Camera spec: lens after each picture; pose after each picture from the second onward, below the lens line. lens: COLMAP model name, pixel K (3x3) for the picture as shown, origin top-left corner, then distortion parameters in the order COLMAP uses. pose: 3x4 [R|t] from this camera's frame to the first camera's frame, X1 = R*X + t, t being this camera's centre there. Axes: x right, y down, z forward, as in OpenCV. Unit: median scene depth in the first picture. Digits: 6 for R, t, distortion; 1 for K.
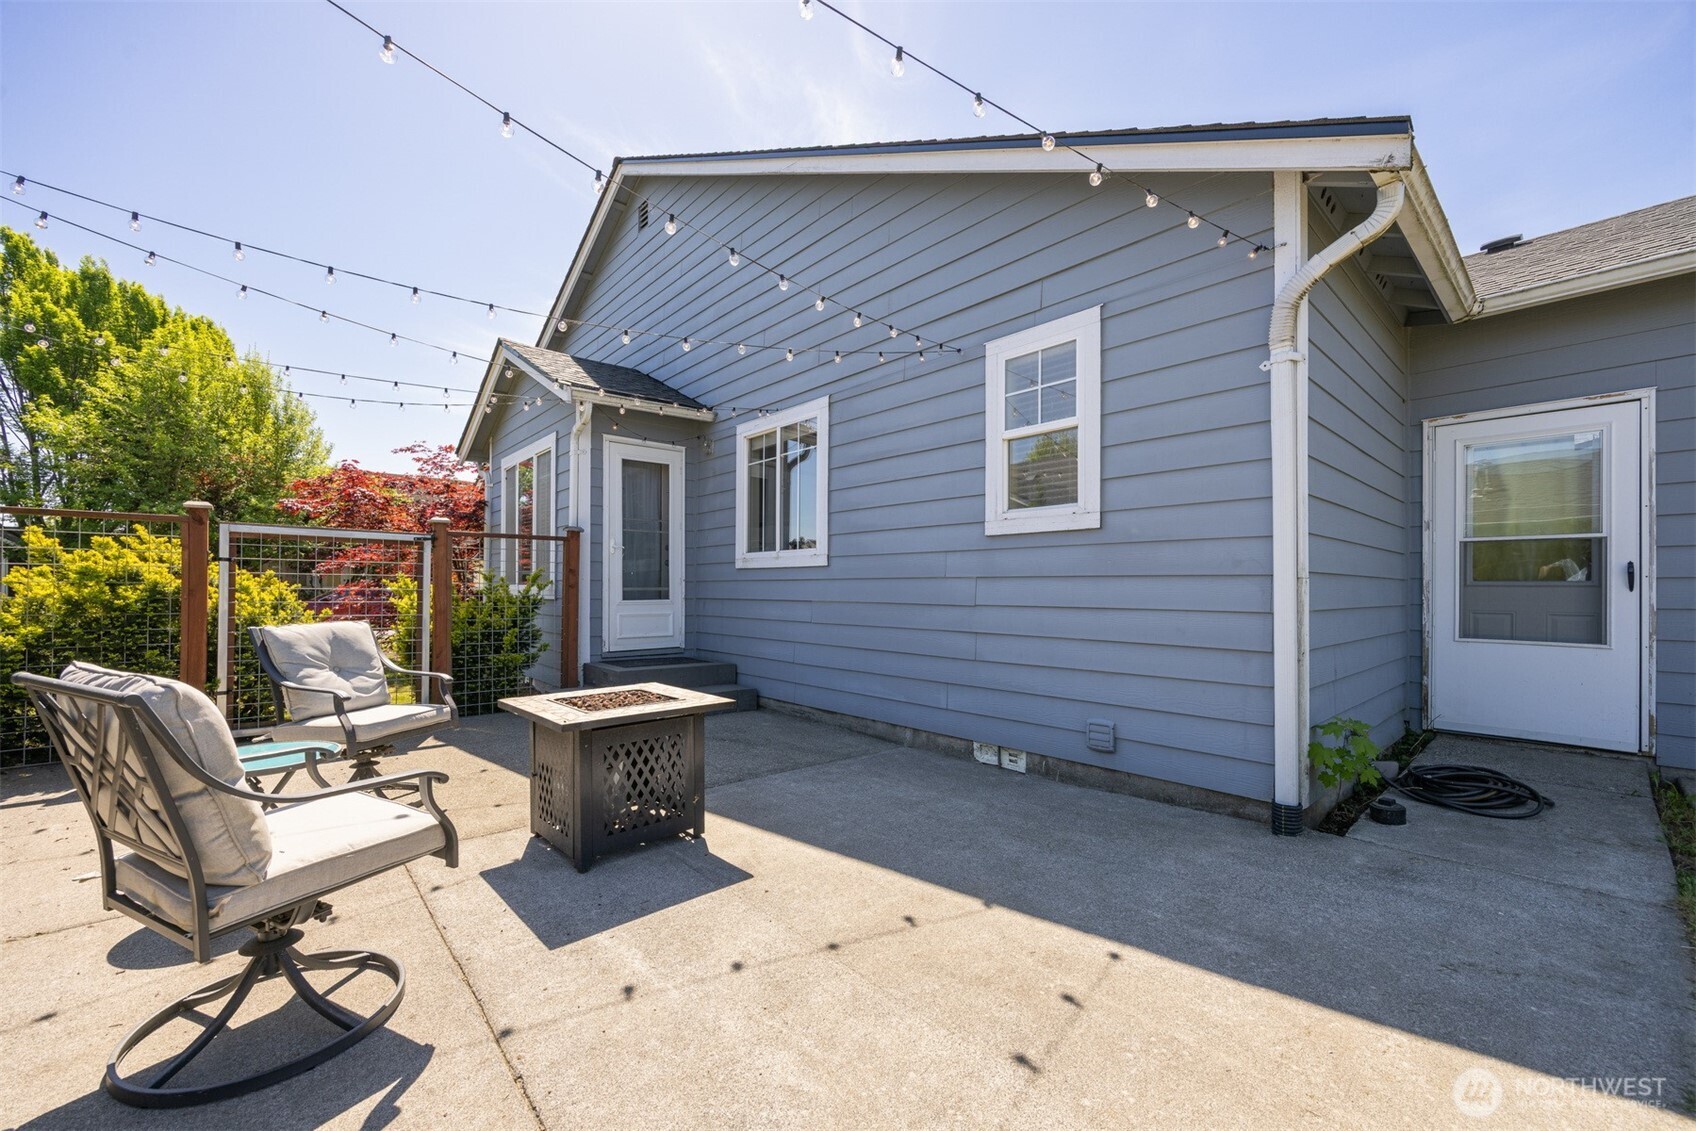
lens RADIAL K [[666.6, 0, 845.3], [0, 666.6, 587.8], [0, 0, 1]] dist [-0.000165, 0.000230]
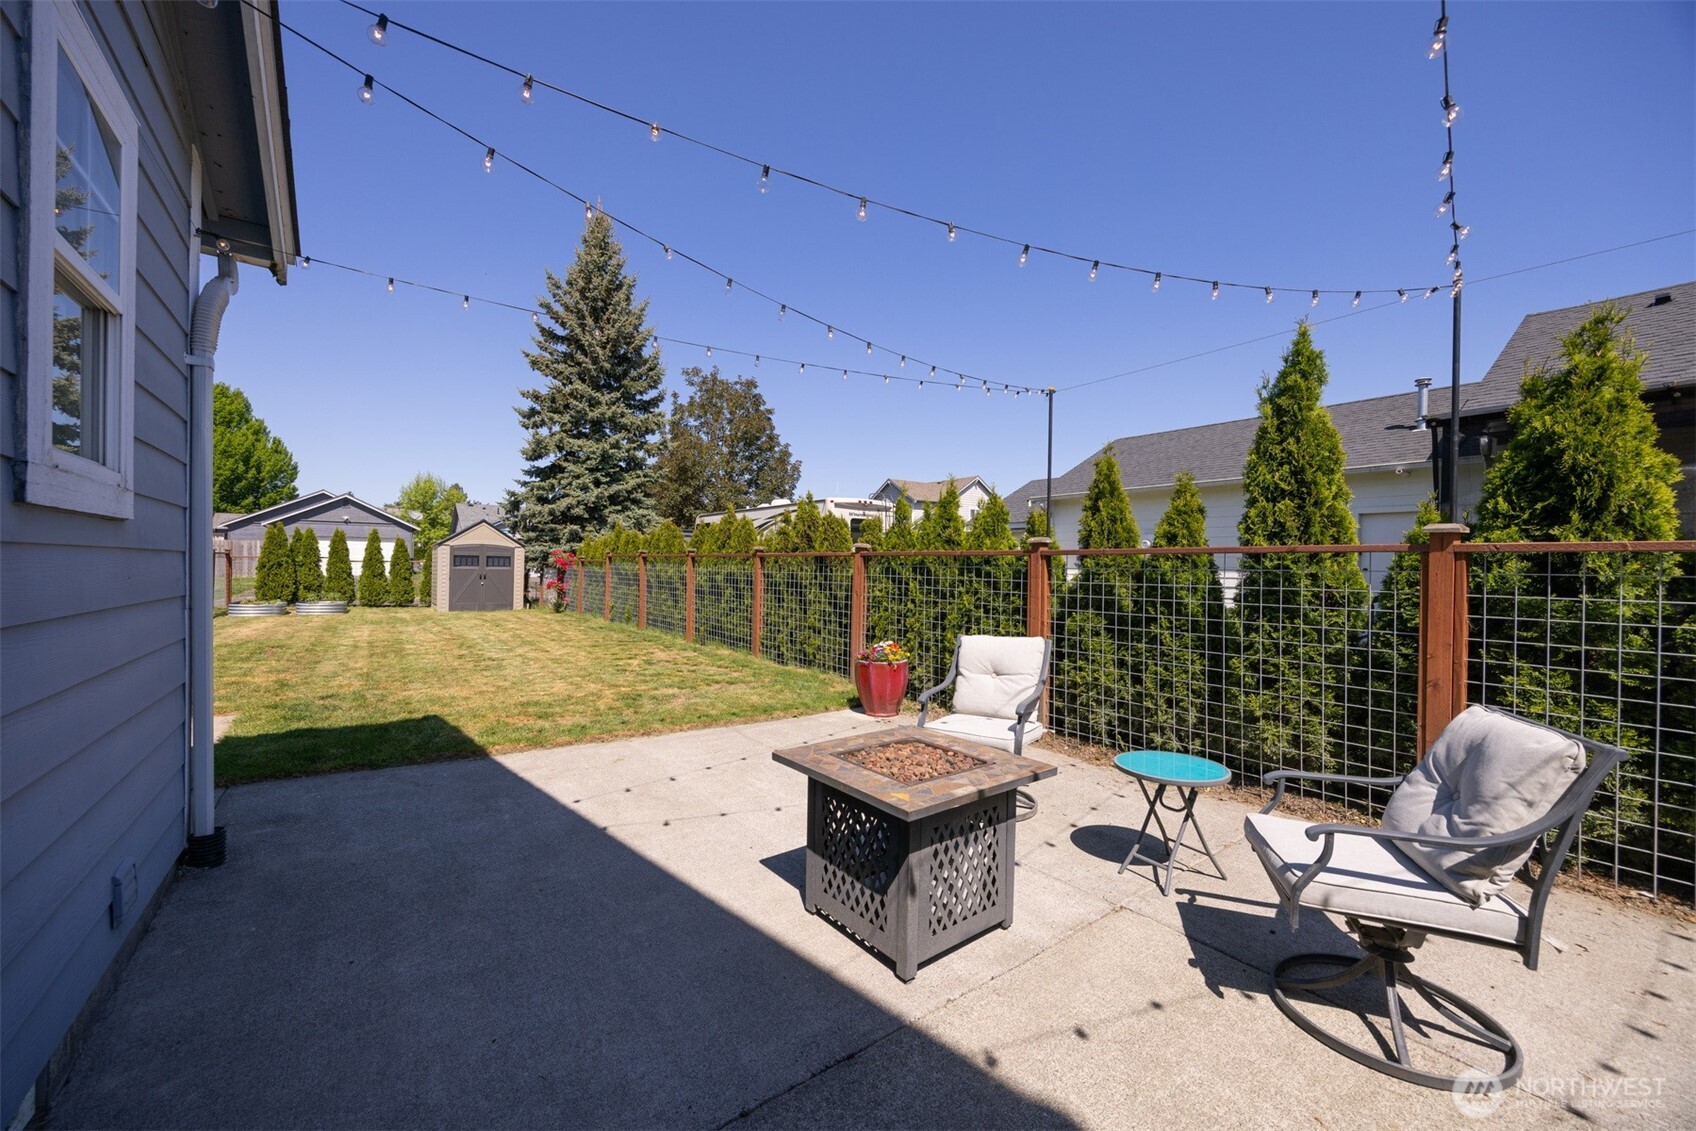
lens RADIAL K [[650.1, 0, 840.5], [0, 650.1, 564.3], [0, 0, 1]] dist [-0.003505, -0.000229]
pose [[-0.995554, -0.017092, 0.092625, -0.225758], [-0.017420, 0.999845, -0.002738, -0.052744], [-0.092564, -0.004340, -0.995697, 1.273699]]
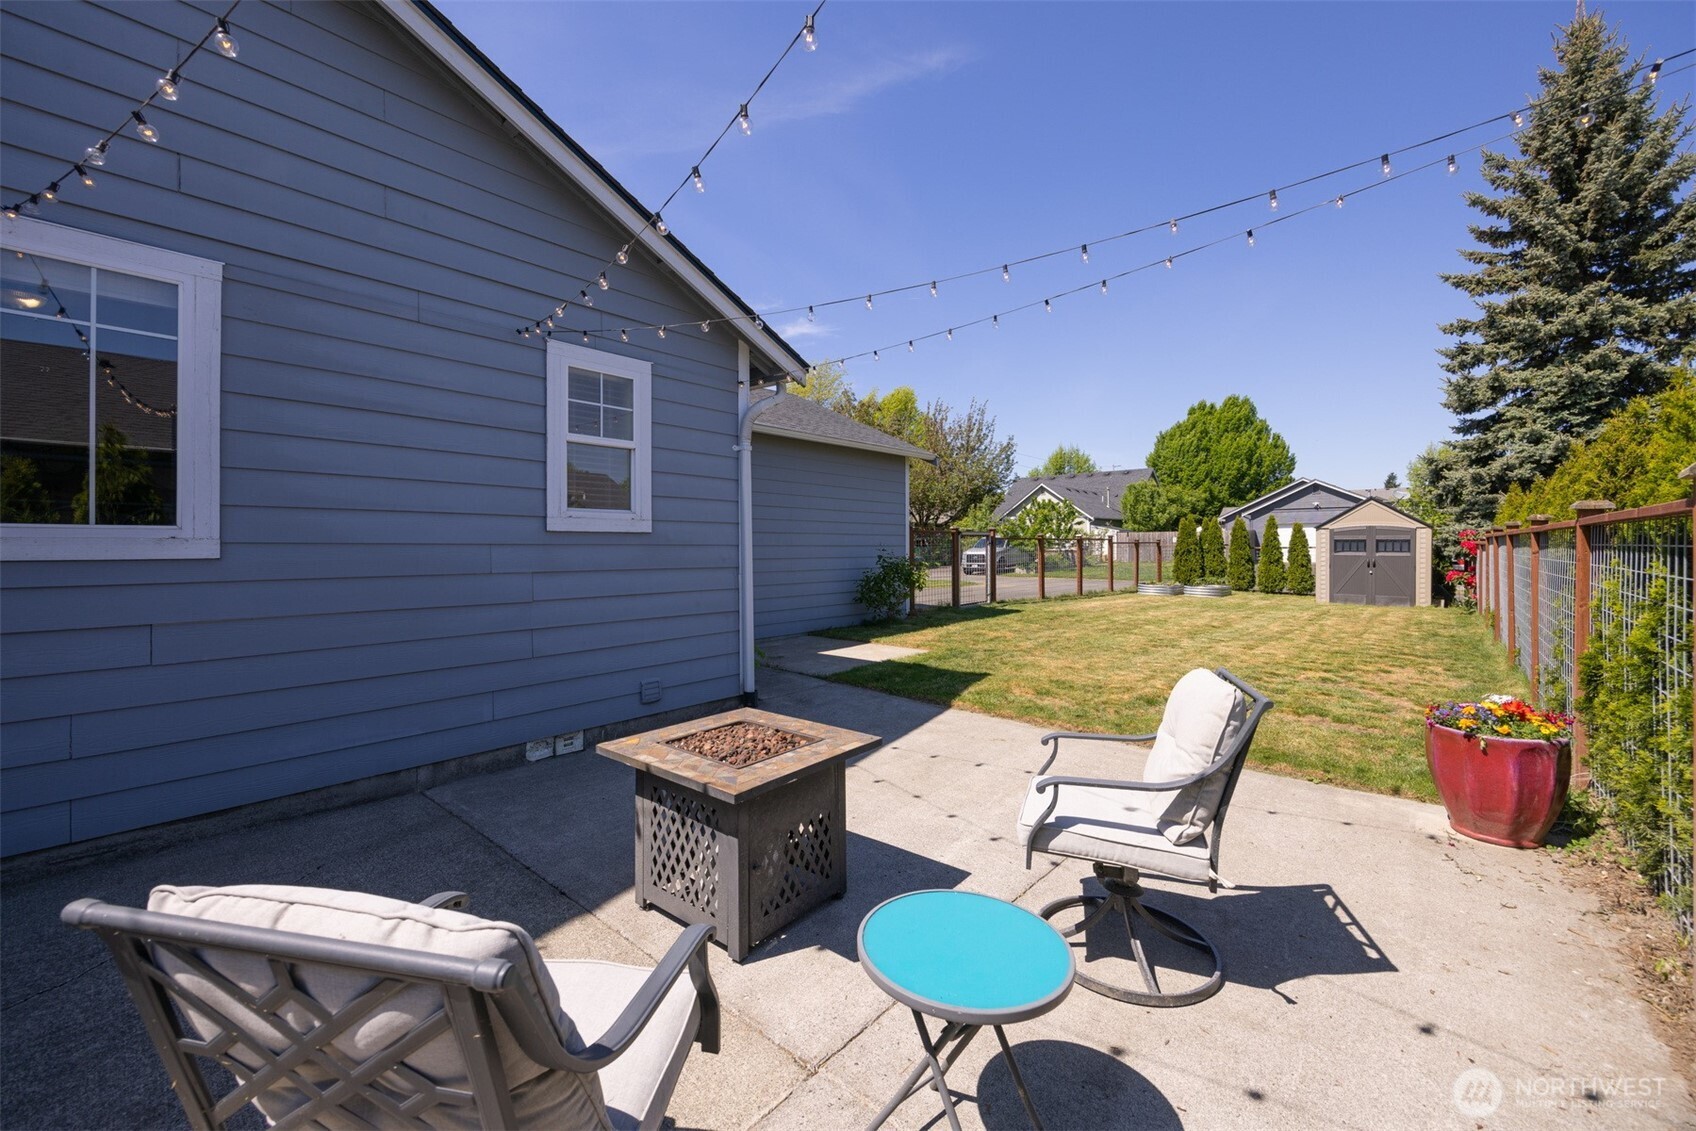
lens RADIAL K [[675.1, 0, 834.9], [0, 675.1, 544.4], [0, 0, 1]] dist [-0.000634, -0.000301]
pose [[-0.118386, -0.000580, 0.992967, -0.839251], [0.000577, 1.000000, 0.000653, -0.057438], [-0.992967, 0.000650, -0.118386, 0.682719]]
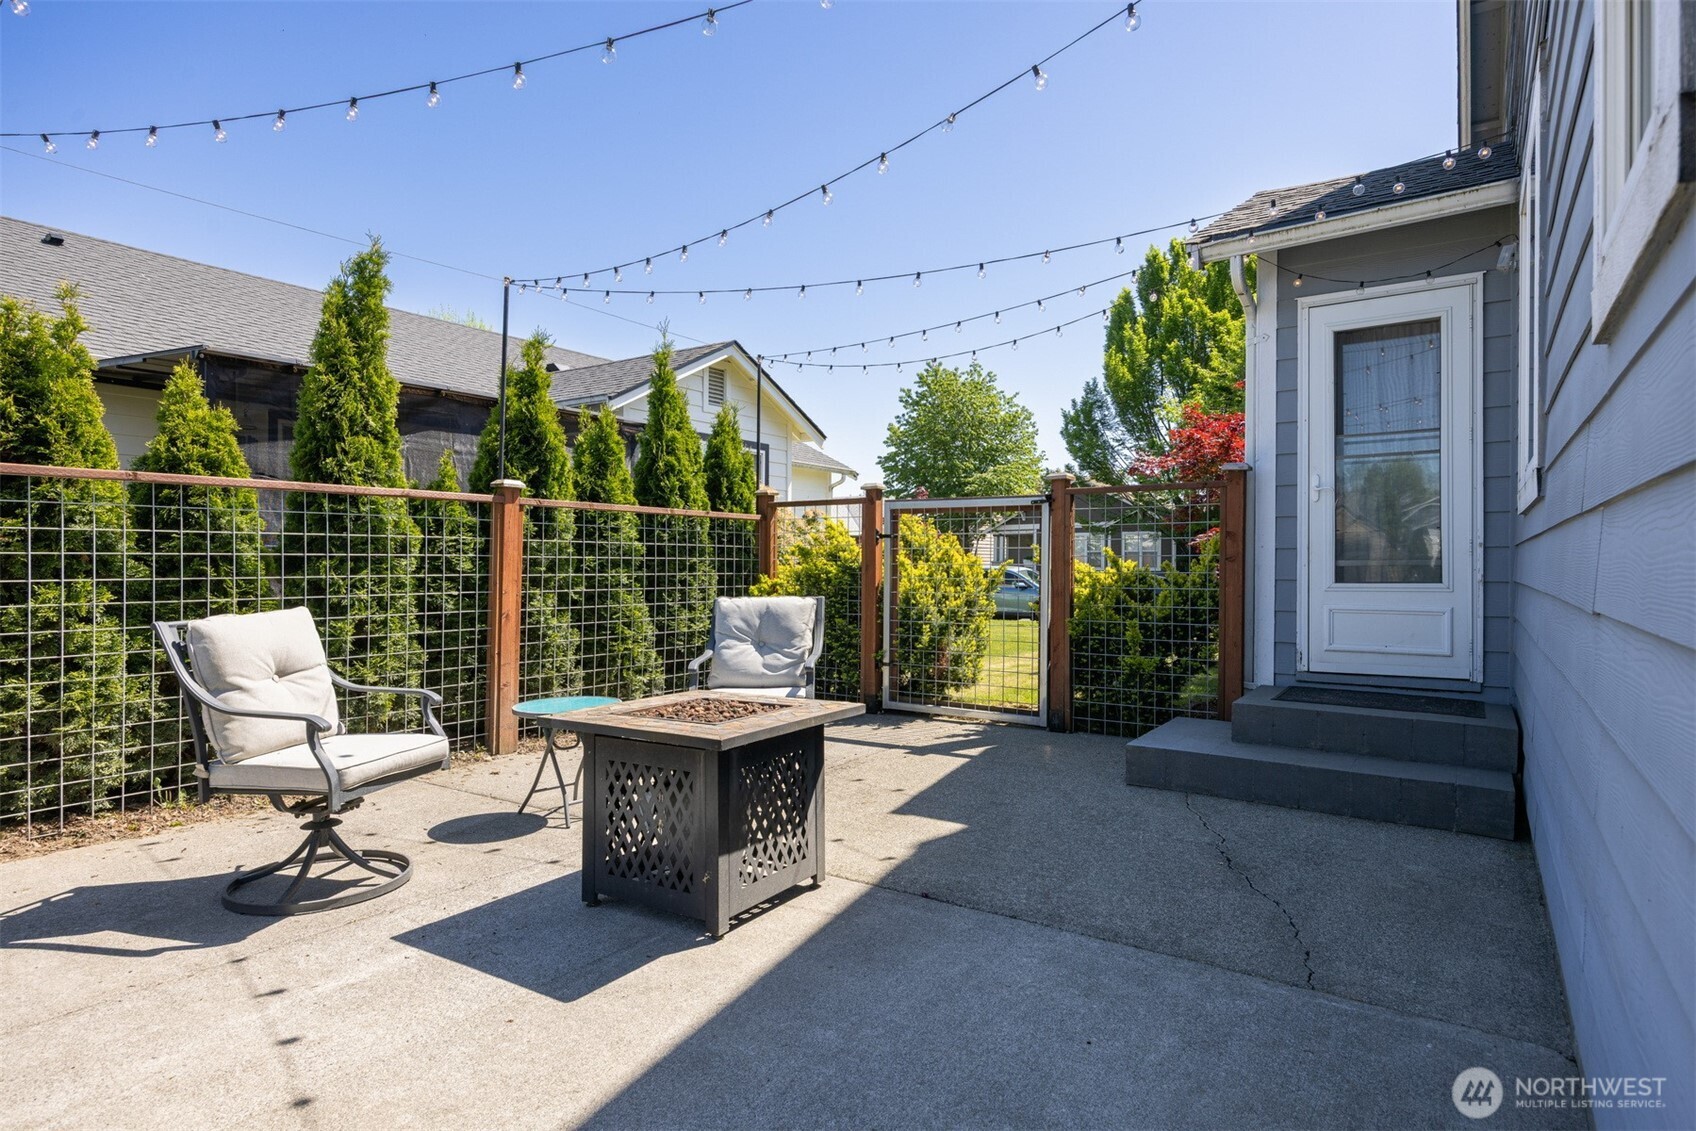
lens RADIAL K [[919.6, 0, 858.9], [0, 919.6, 564.5], [0, 0, 1]] dist [-0.002753, -0.000242]
pose [[0.250716, -0.004189, -0.968052, 0.479782], [0.003629, 0.999988, -0.003387, 0.006672], [0.968054, -0.002664, 0.250728, 0.629720]]
